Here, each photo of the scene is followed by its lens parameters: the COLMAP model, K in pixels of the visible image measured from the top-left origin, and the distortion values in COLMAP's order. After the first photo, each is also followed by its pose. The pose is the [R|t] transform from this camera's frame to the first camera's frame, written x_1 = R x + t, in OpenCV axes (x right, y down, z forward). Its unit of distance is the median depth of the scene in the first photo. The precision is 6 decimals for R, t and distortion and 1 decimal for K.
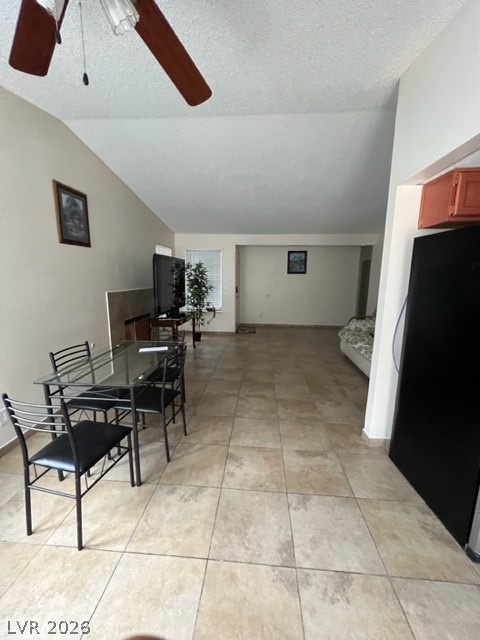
lens RADIAL K [[257.1, 0, 241.1], [0, 257.1, 318.4], [0, 0, 1]] dist [0.001590, 0.000148]
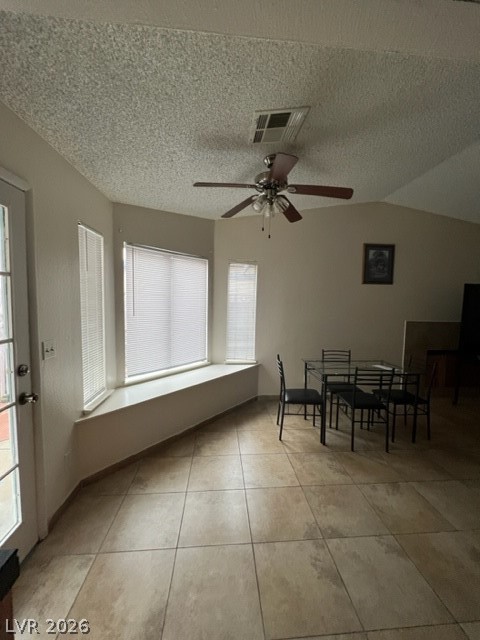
lens RADIAL K [[257.1, 0, 241.1], [0, 257.1, 318.4], [0, 0, 1]] dist [0.001590, 0.000148]
pose [[0.162929, 0.063078, -0.984619, 0.678495], [-0.180598, 0.983000, 0.033090, -0.023474], [0.969968, 0.172429, 0.171551, 0.112193]]
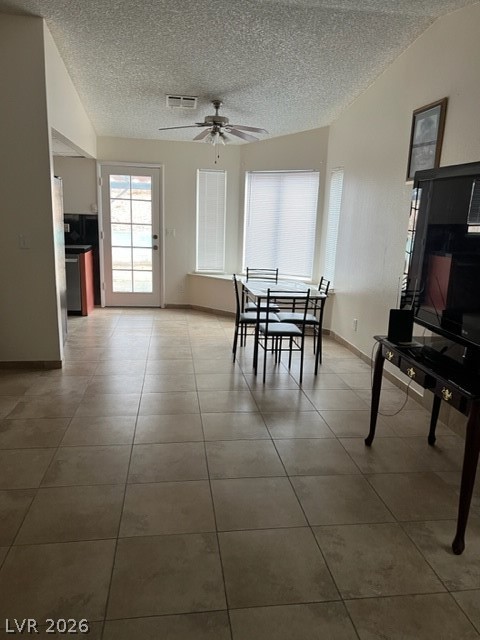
lens RADIAL K [[481.6, 0, 242.7], [0, 481.6, 322.2], [0, 0, 1]] dist [0.075540, -0.094211]
pose [[-0.974014, 0.004328, -0.226447, 0.204922], [-0.082142, 0.924995, 0.370995, -0.444234], [0.211068, 0.379955, -0.900602, 2.638153]]
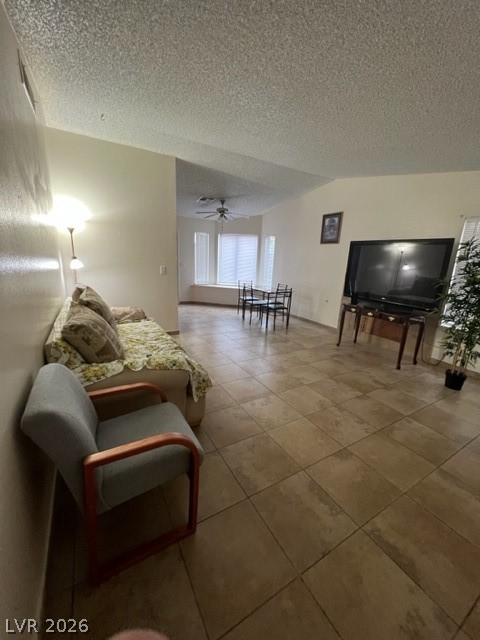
lens RADIAL K [[257.1, 0, 241.1], [0, 257.1, 318.4], [0, 0, 1]] dist [0.001590, 0.000148]
pose [[-0.819156, 0.095384, -0.565584, 1.141048], [-0.140488, 0.922673, 0.359080, -0.416380], [0.556099, 0.373600, -0.742413, 2.553904]]
